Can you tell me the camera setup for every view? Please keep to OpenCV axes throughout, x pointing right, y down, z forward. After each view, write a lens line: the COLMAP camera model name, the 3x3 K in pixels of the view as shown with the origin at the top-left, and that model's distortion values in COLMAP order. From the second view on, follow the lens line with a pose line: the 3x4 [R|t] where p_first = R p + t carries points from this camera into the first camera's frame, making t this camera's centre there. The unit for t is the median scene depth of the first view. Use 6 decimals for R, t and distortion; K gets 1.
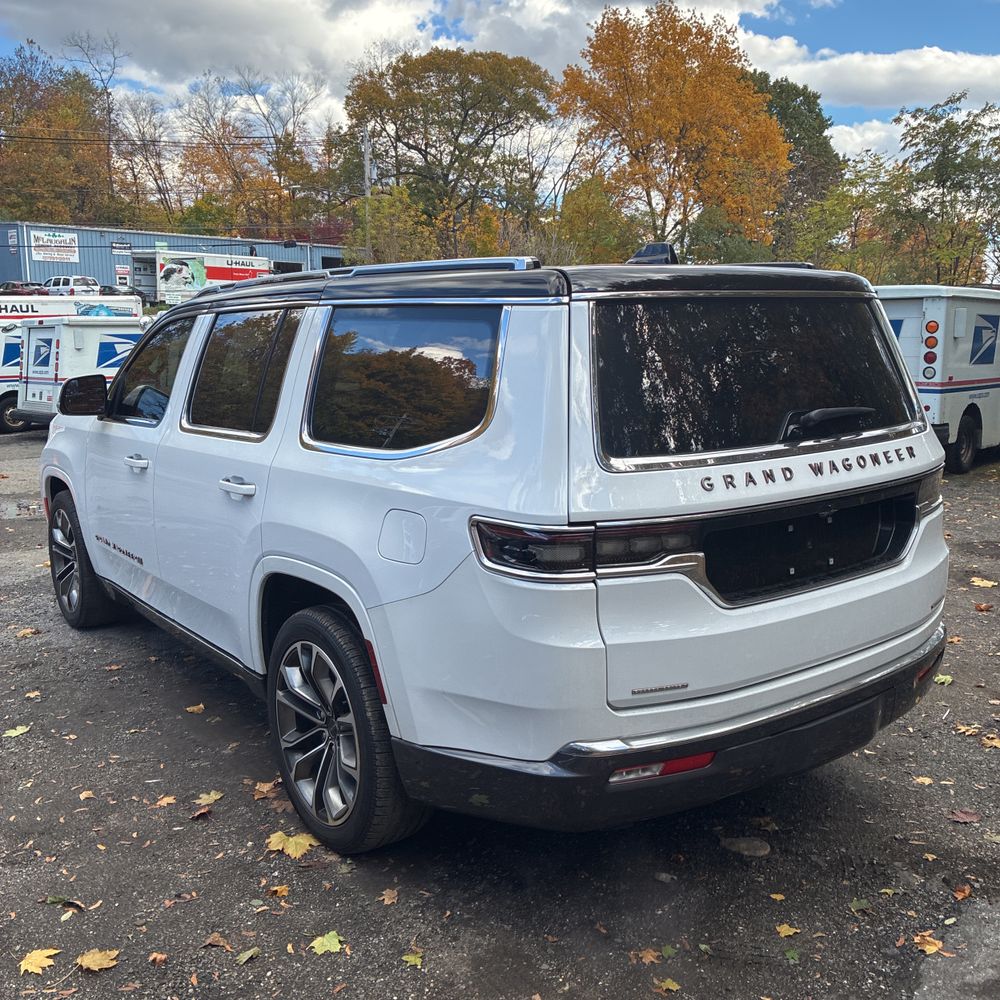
lens RADIAL K [[1113.7, 0, 501.5], [0, 1113.7, 466.8], [0, 0, 1]] dist [0.045146, 0.031960]
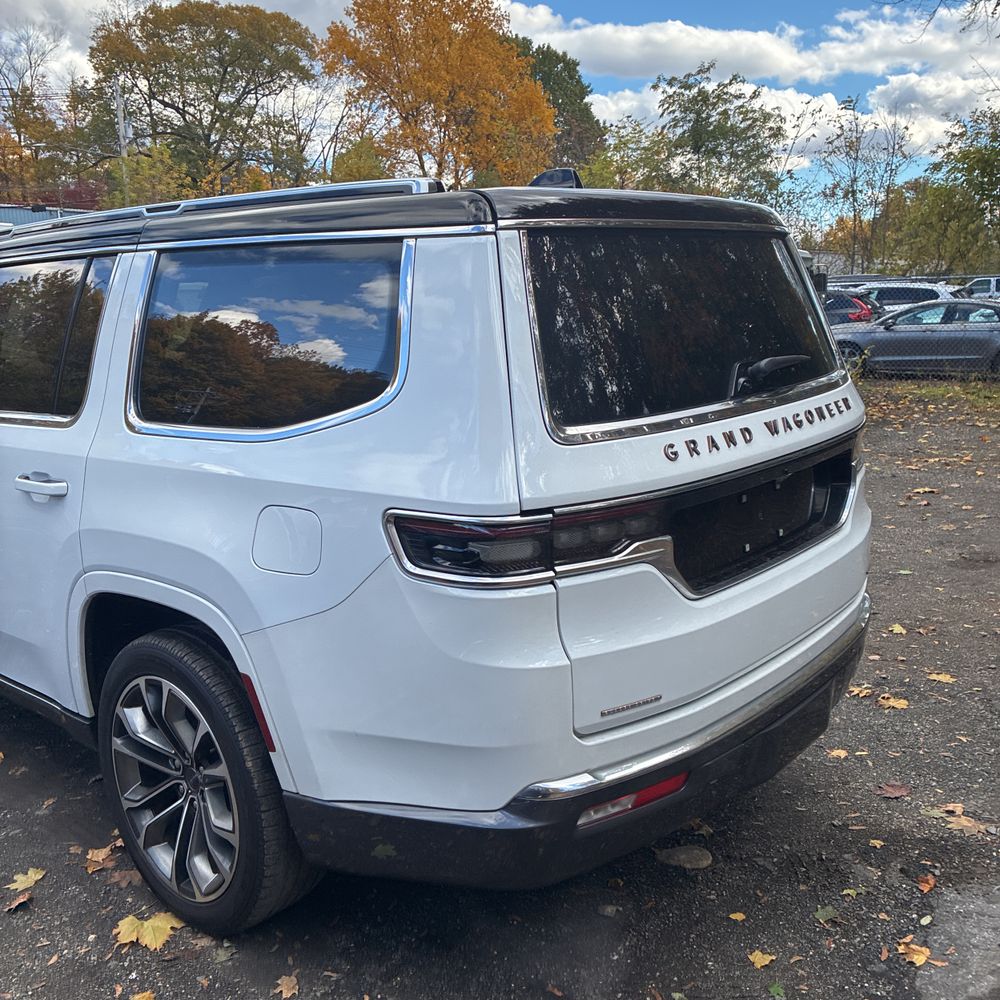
lens RADIAL K [[1081.2, 0, 497.6], [0, 1081.2, 473.6], [0, 0, 1]] dist [0.033444, 0.016491]
pose [[0.976826, -0.056291, 0.206502, -0.076430], [0.048699, 0.997944, 0.041670, -0.006127], [-0.208423, -0.030648, 0.977558, 0.177537]]
